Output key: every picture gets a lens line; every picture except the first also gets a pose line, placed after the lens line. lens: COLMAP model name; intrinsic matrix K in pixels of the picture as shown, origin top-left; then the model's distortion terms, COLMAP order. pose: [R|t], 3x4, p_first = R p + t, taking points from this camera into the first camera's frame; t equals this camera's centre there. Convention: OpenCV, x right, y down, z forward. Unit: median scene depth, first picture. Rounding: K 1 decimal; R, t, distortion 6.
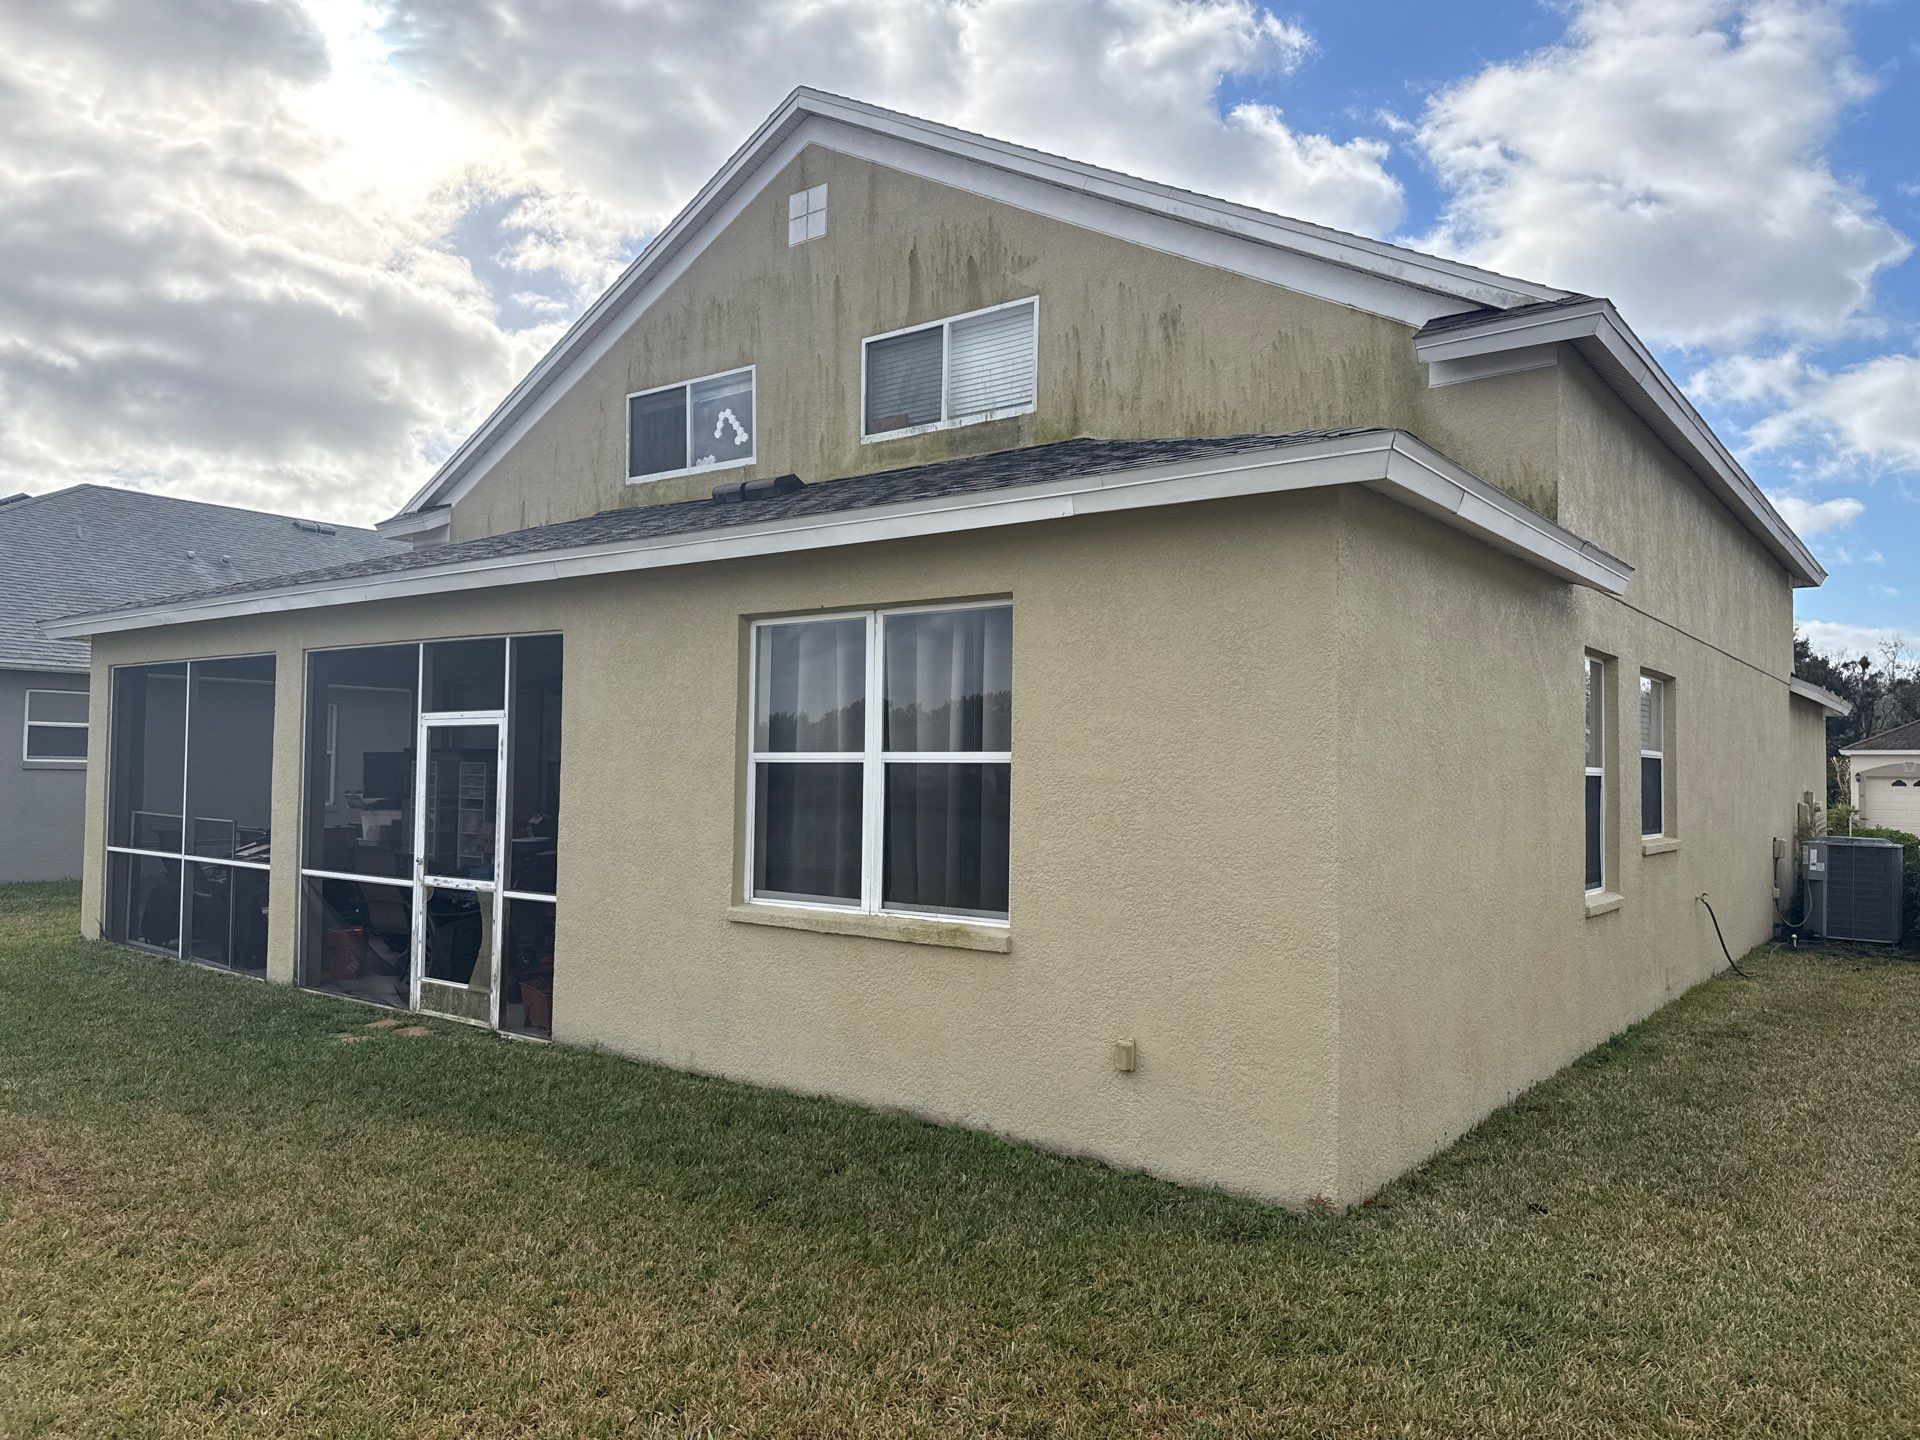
lens RADIAL K [[1346.1, 0, 972.0], [0, 1346.1, 729.6], [0, 0, 1]] dist [0.029809, -0.036911]
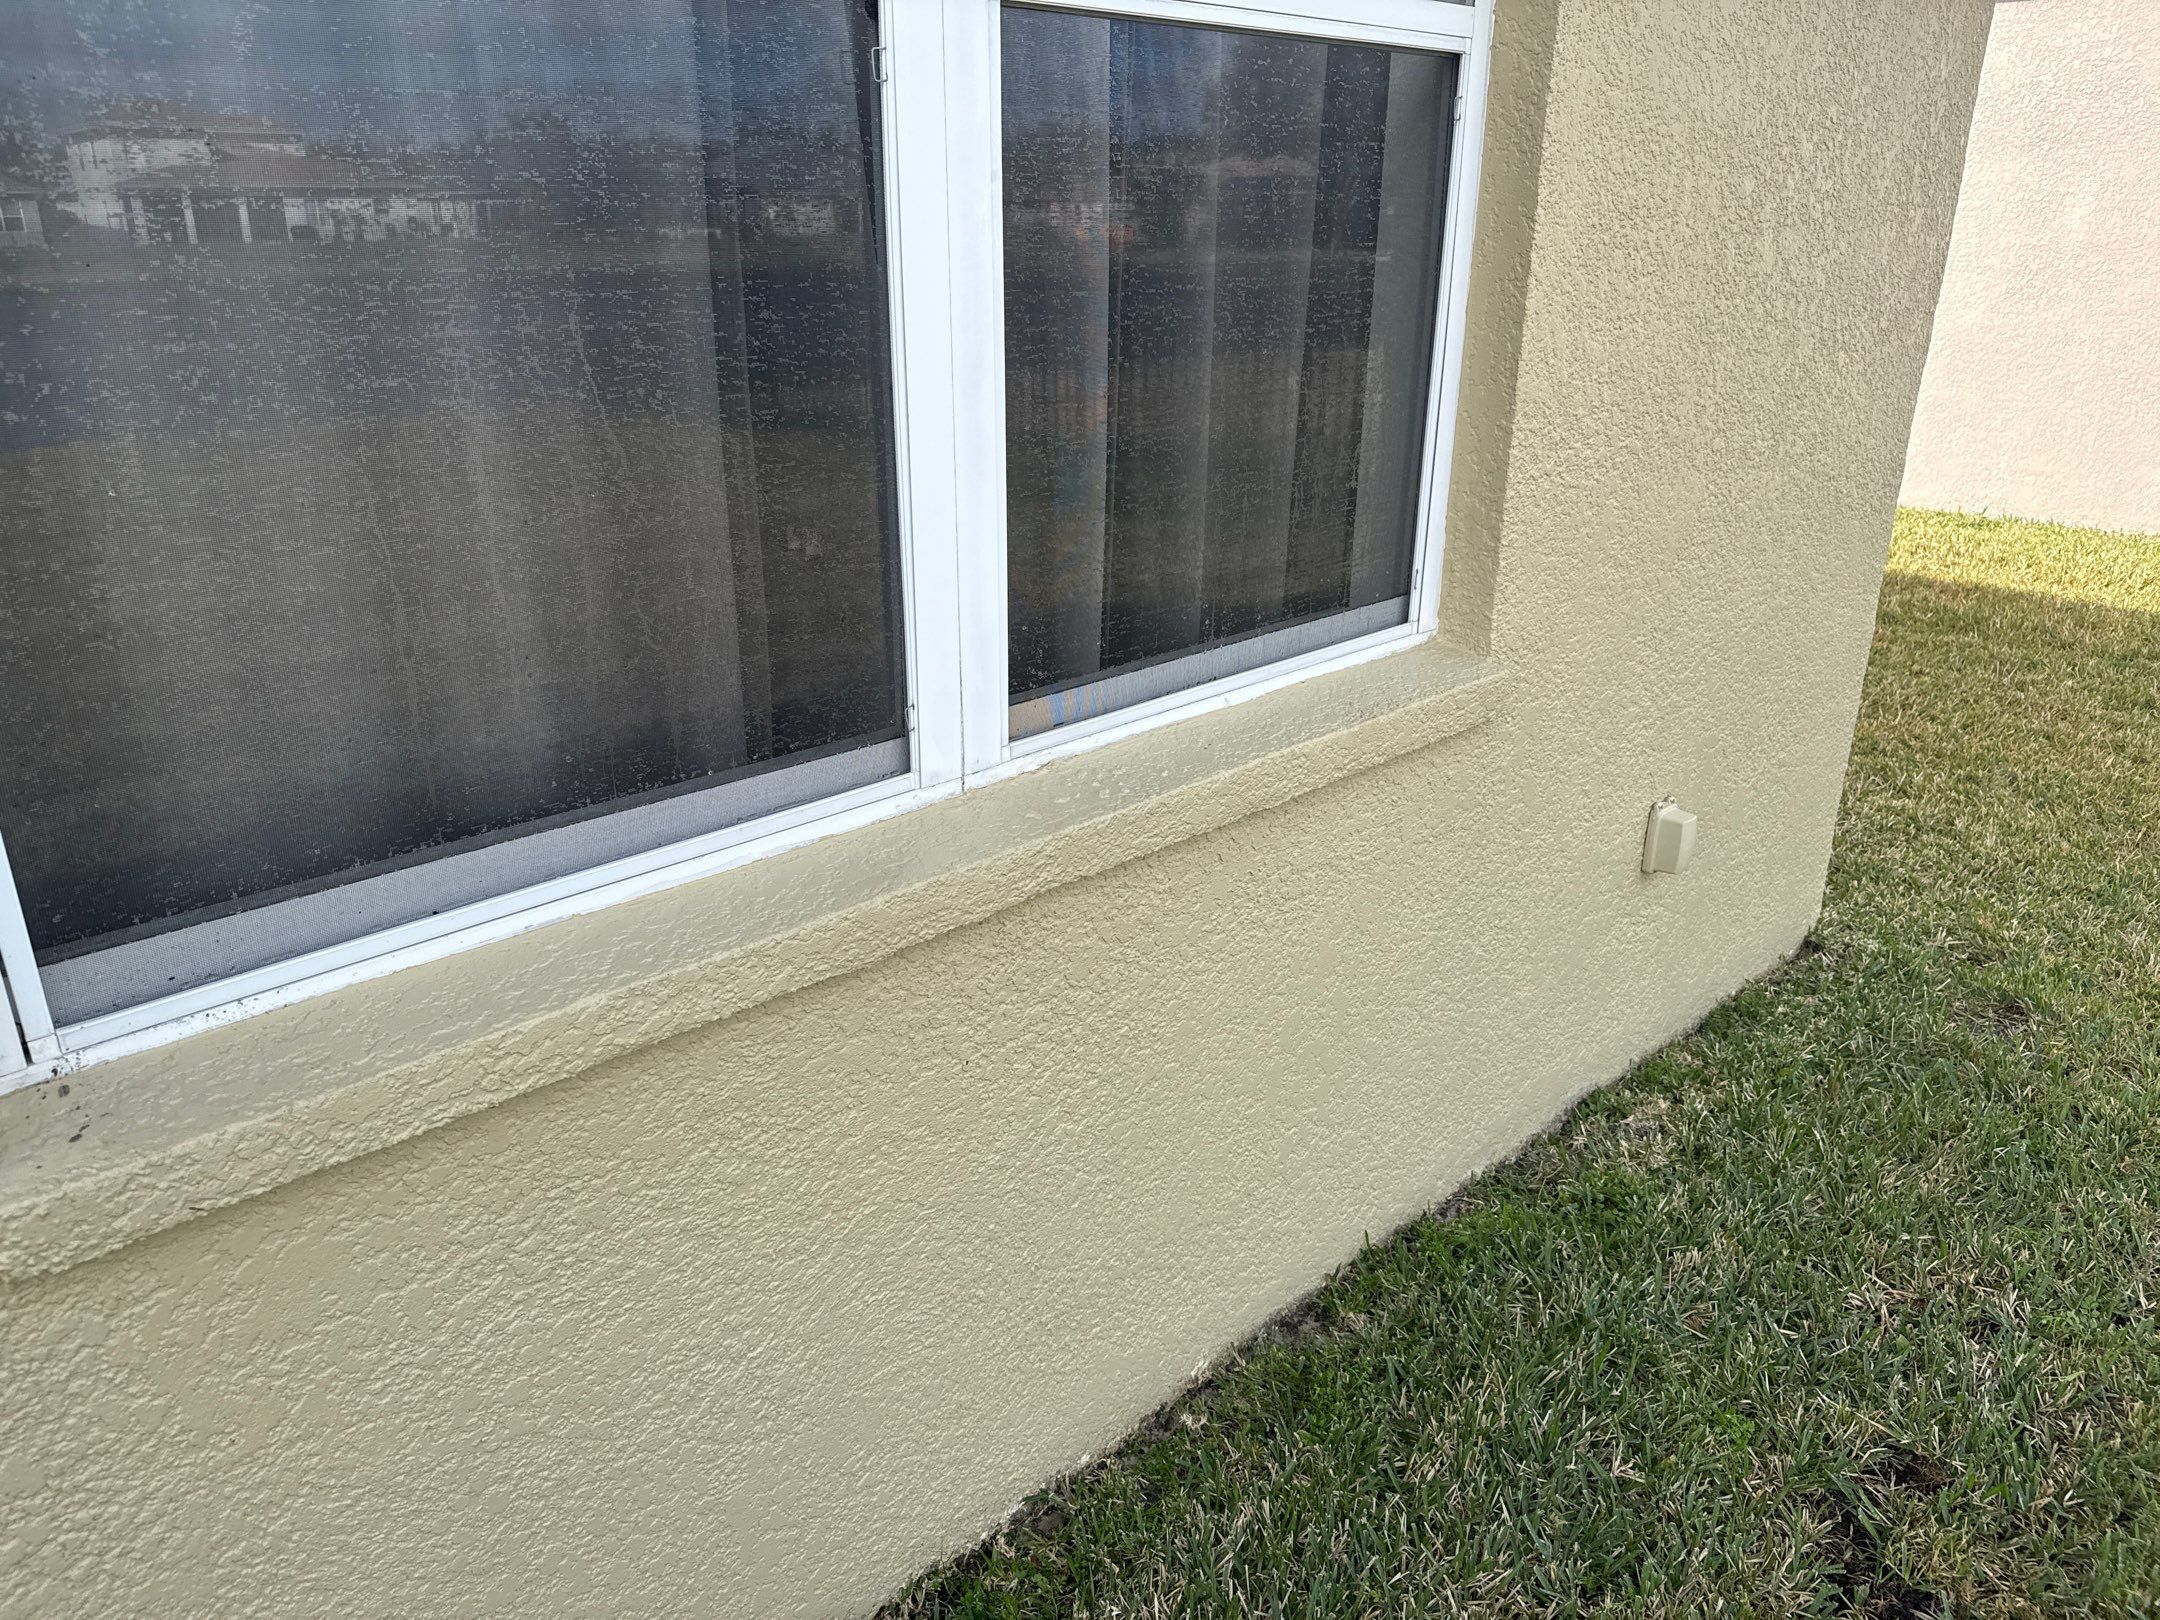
lens RADIAL K [[1520.1, 0, 1104.7], [0, 1520.1, 805.9], [0, 0, 1]] dist [0.022786, -0.027264]
pose [[0.147506, -0.369601, 0.917408, -0.231995], [-0.035661, 0.924963, 0.378379, 0.037592], [-0.988418, -0.088529, 0.123257, 0.740279]]
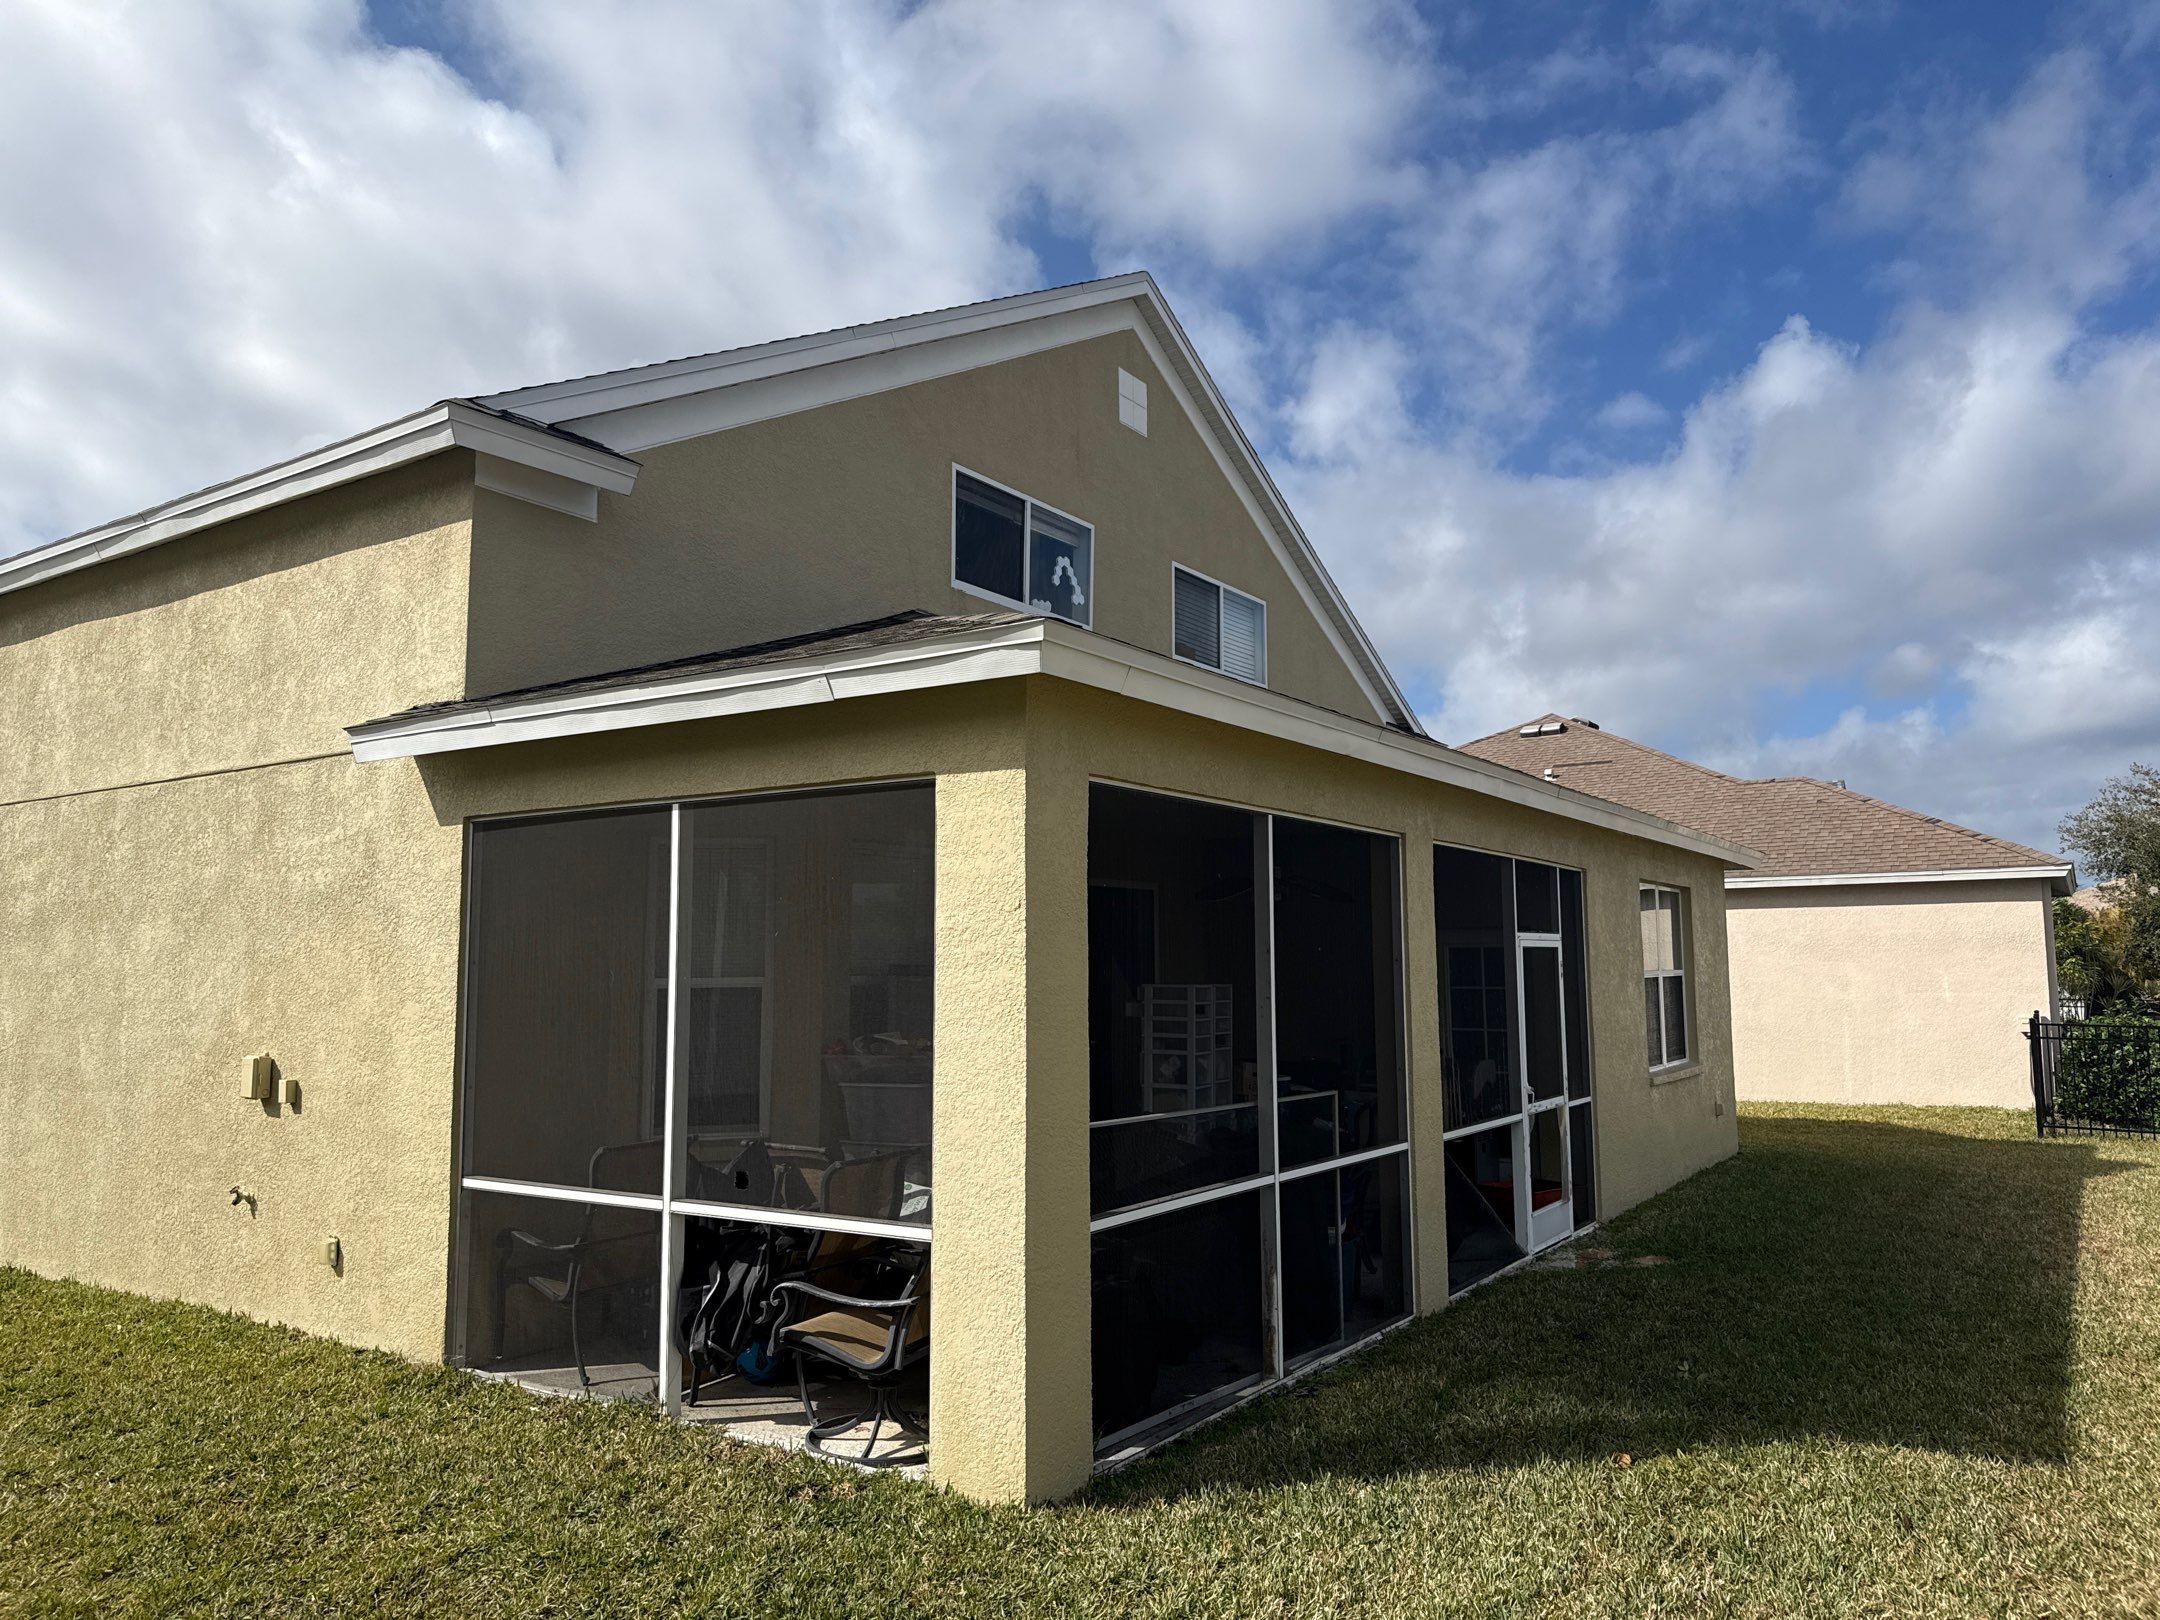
lens RADIAL K [[1503.2, 0, 1071.3], [0, 1503.2, 799.6], [0, 0, 1]] dist [0.042110, -0.051003]
pose [[-0.053289, 0.098258, 0.993733, -1.540925], [-0.025872, 0.994677, -0.099739, 0.009611], [-0.998244, -0.031024, -0.050463, 1.453773]]
